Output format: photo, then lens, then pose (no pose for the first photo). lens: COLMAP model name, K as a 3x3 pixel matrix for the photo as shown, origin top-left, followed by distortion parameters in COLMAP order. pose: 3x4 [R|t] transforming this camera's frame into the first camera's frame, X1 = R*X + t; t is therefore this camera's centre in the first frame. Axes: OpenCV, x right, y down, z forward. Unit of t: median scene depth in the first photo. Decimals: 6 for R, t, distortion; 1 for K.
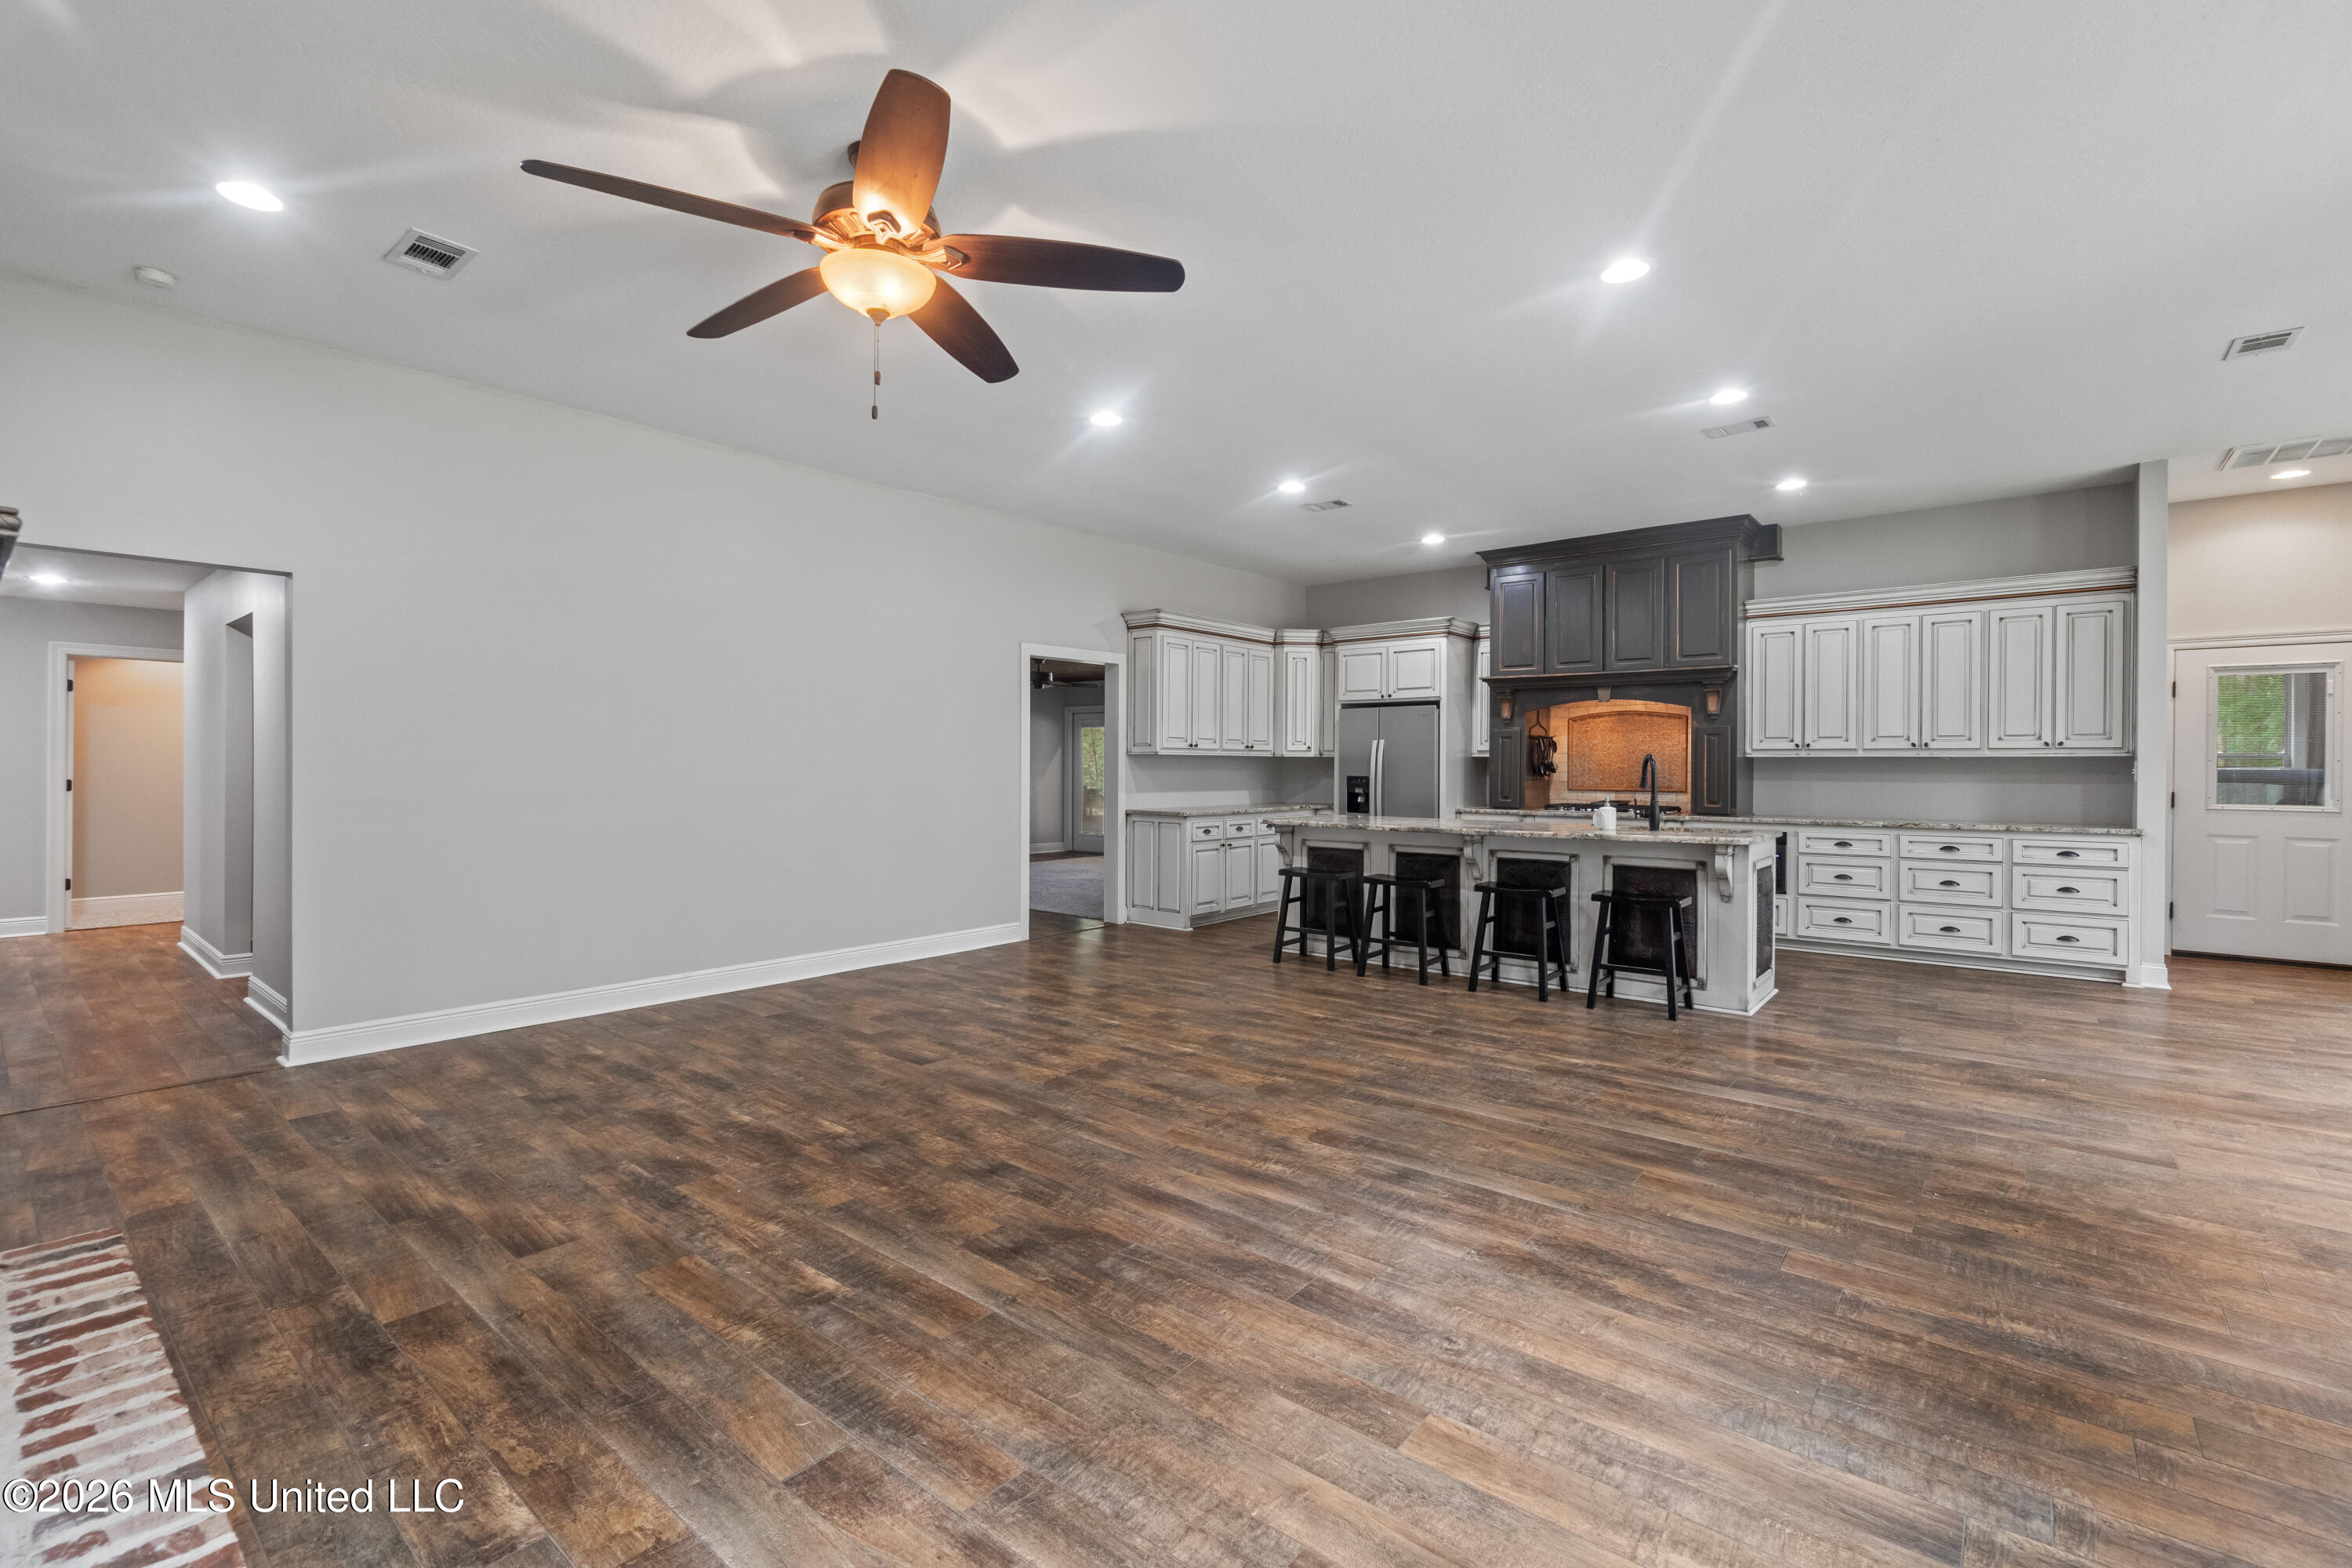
lens RADIAL K [[1033.3, 0, 1157.8], [0, 1033.3, 771.6], [0, 0, 1]] dist [-0.003312, 0.000204]
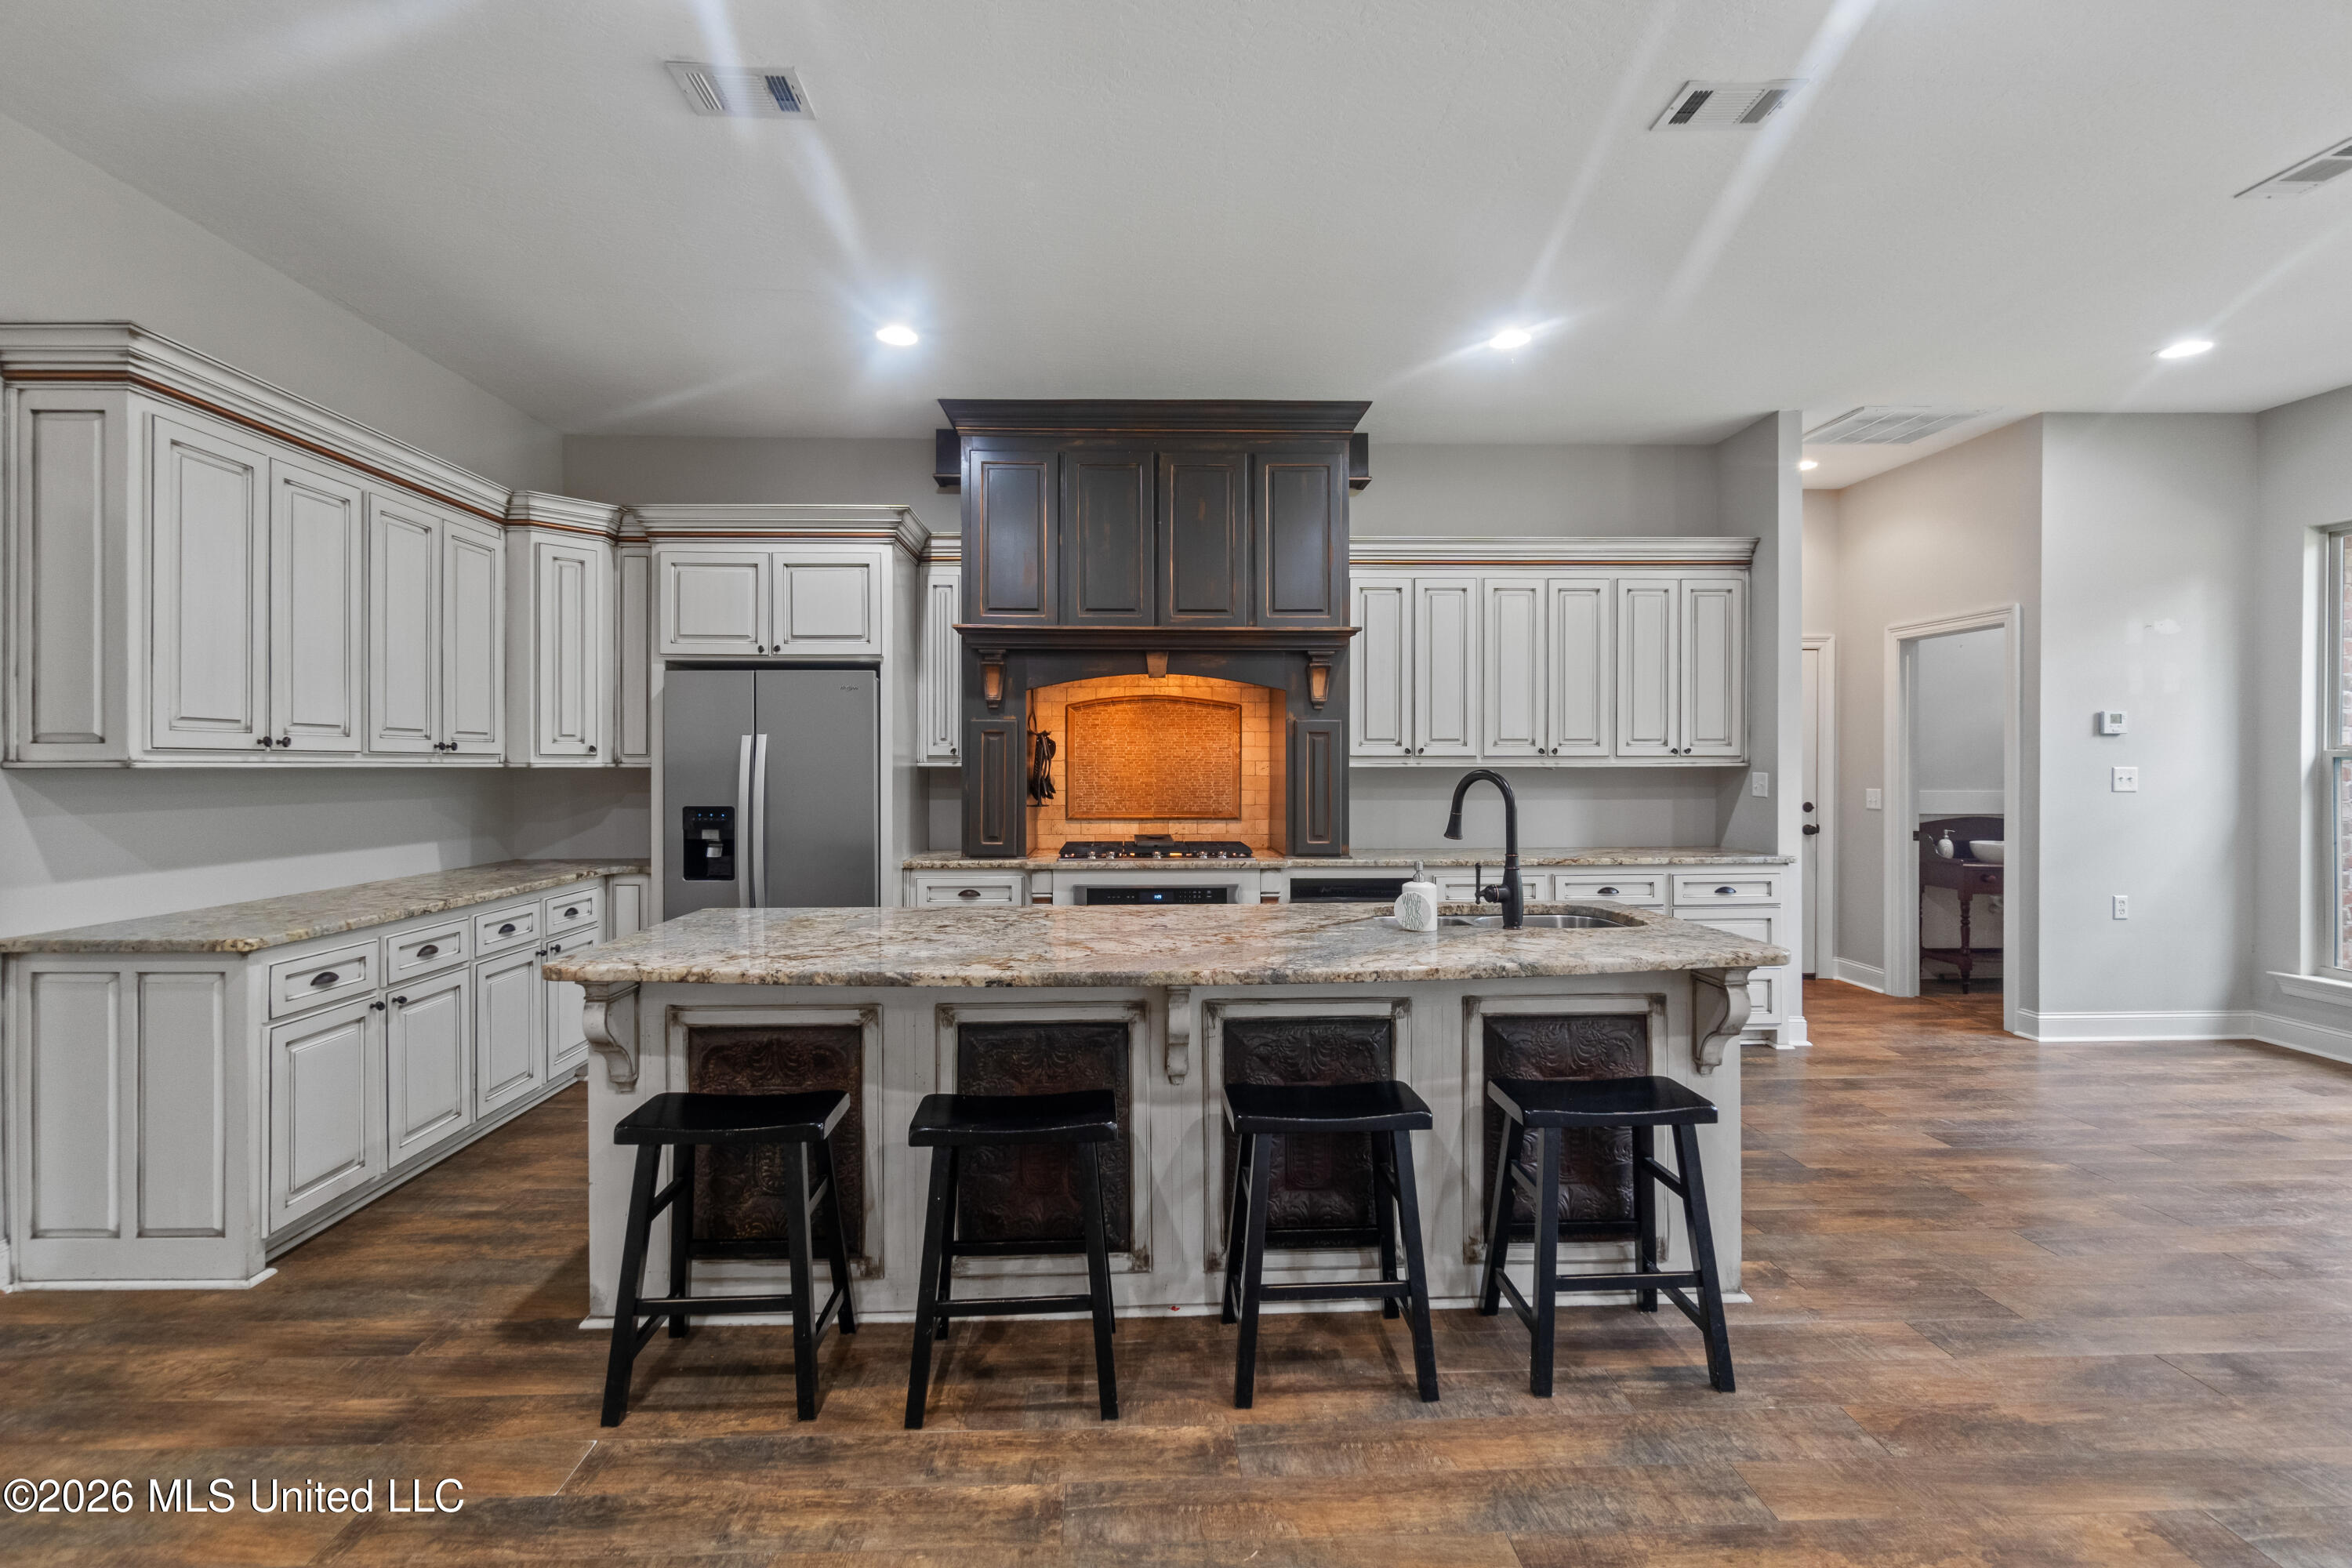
lens RADIAL K [[1033.3, 0, 1157.8], [0, 1033.3, 771.6], [0, 0, 1]] dist [-0.003312, 0.000204]
pose [[0.742699, -0.008581, 0.669570, 0.027957], [0.008957, 0.999956, 0.002880, -0.016020], [-0.669565, 0.003858, 0.742743, 0.644111]]
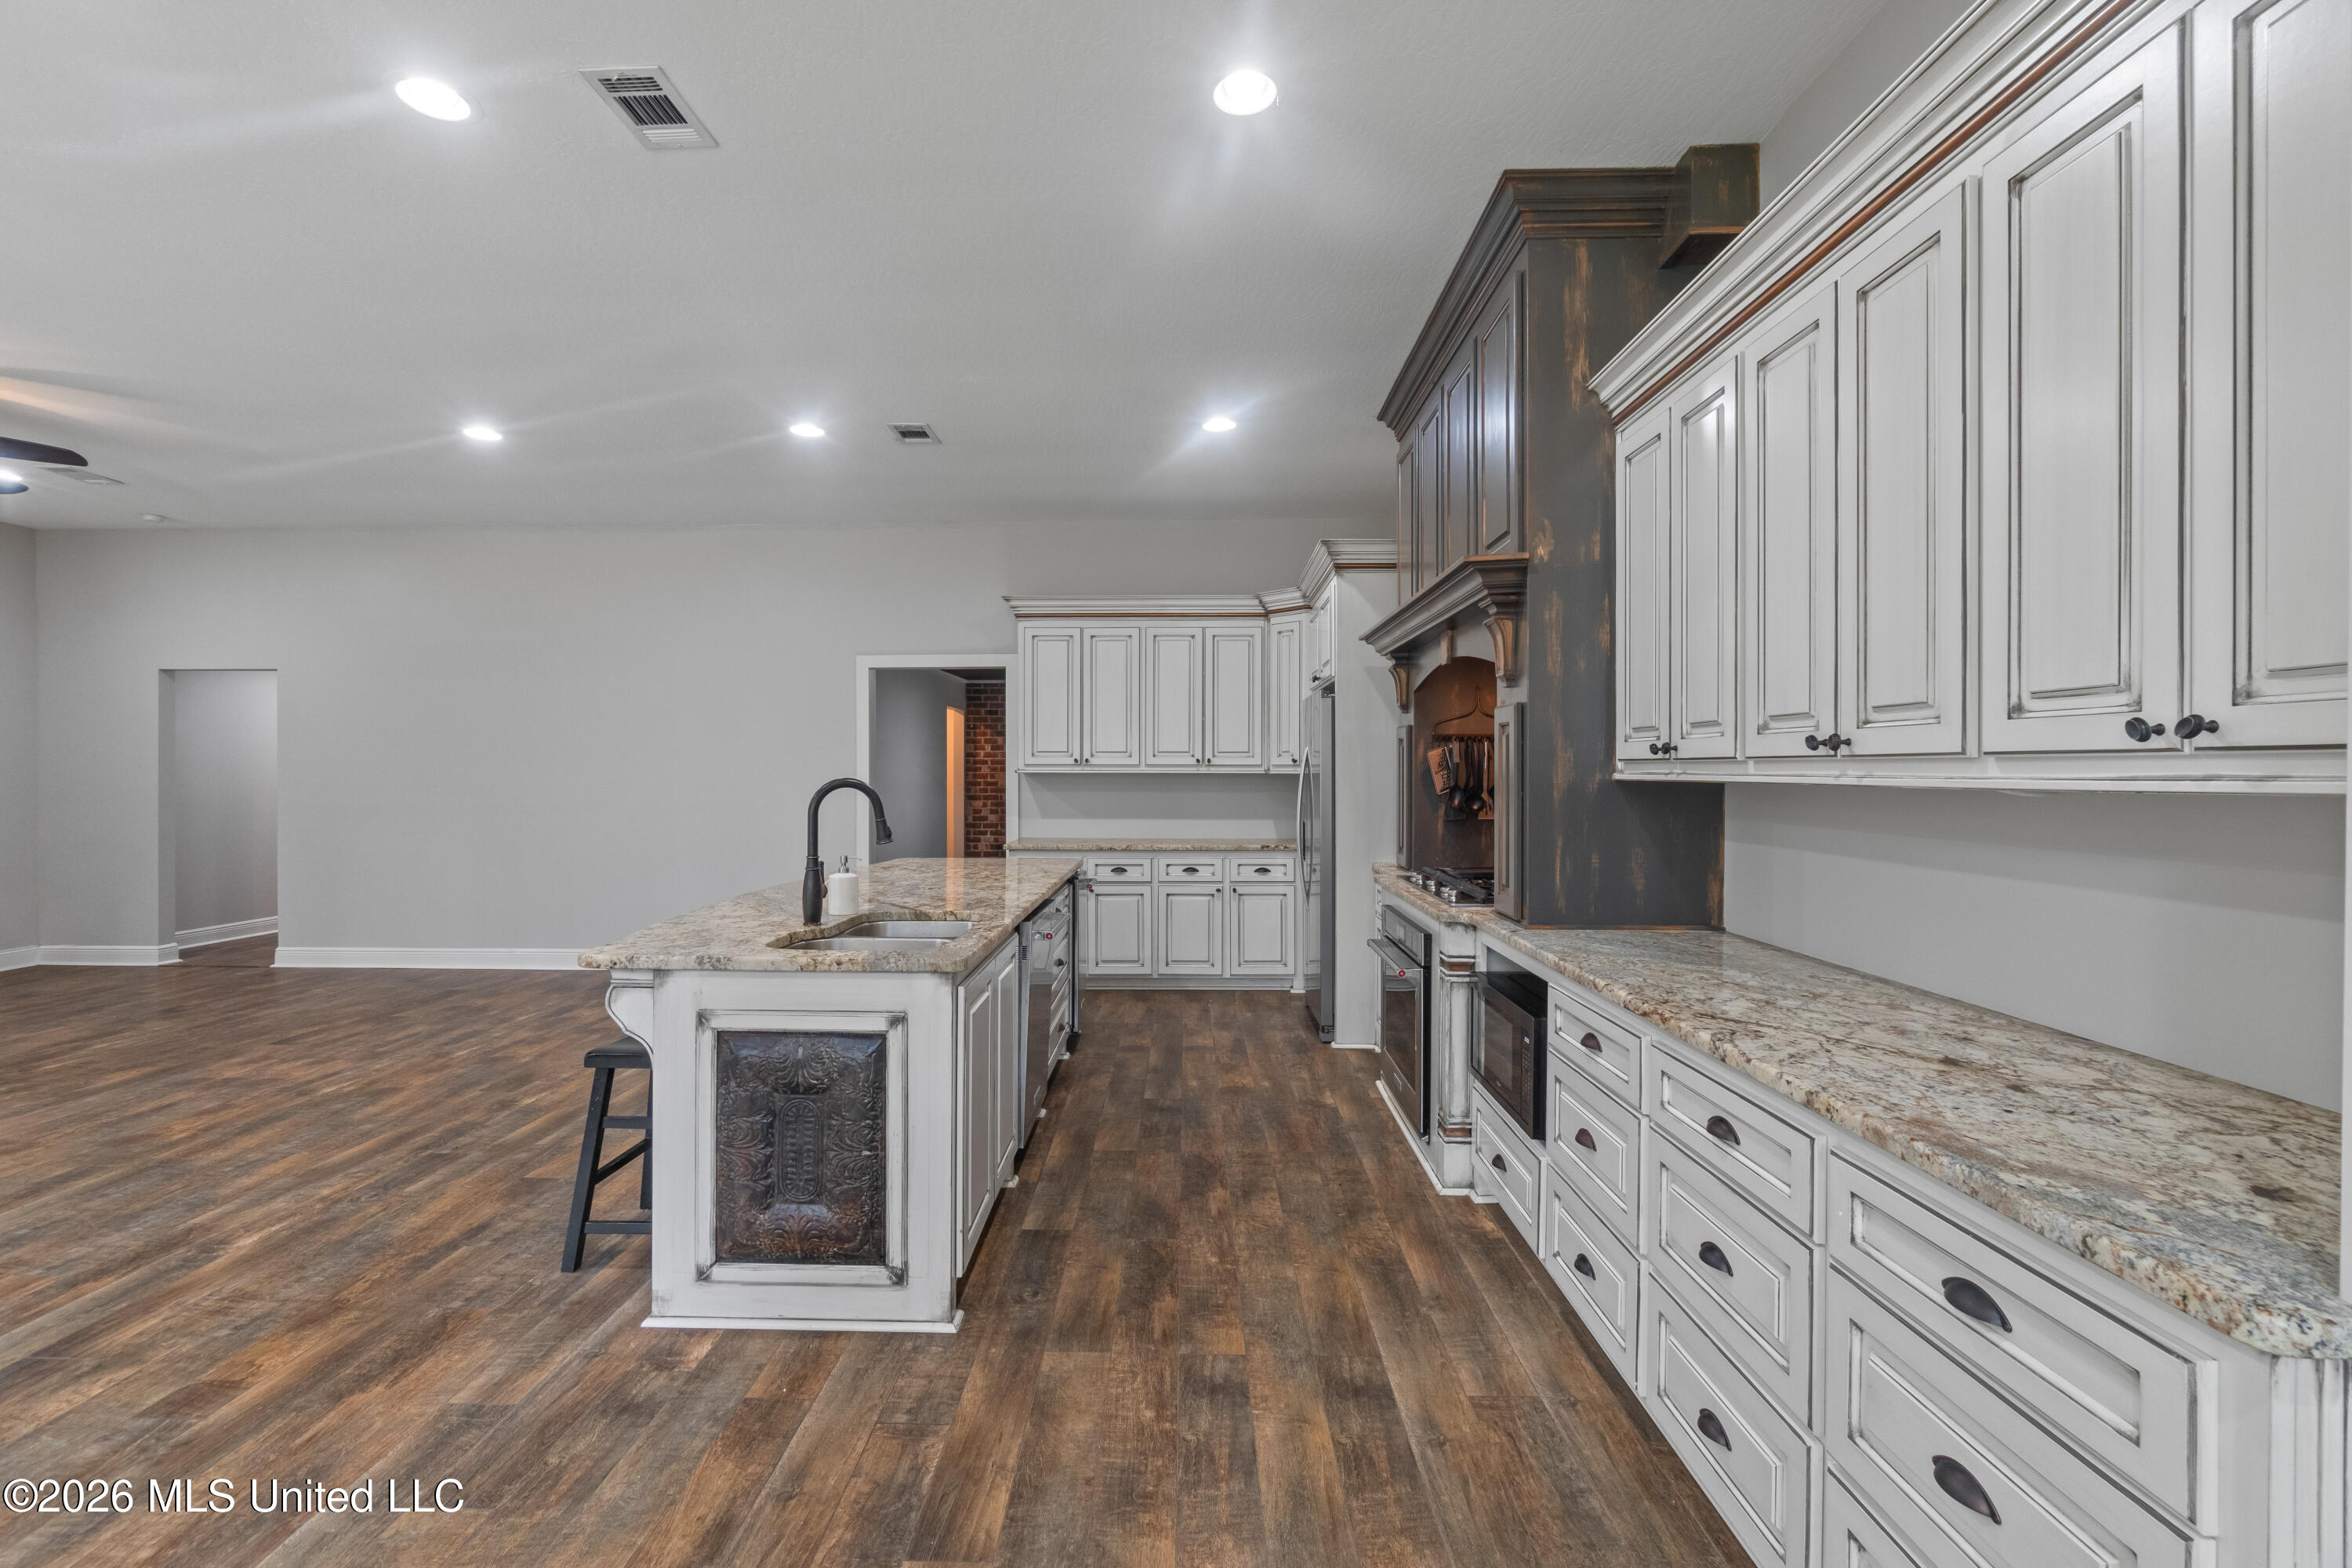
lens RADIAL K [[1028.5, 0, 1164.4], [0, 1028.5, 781.3], [0, 0, 1]] dist [-0.002083, -0.000600]
pose [[0.624173, 0.006289, -0.781261, 0.859895], [-0.005940, 0.999977, 0.003303, -0.015497], [0.781263, 0.002579, 0.624196, 0.697308]]
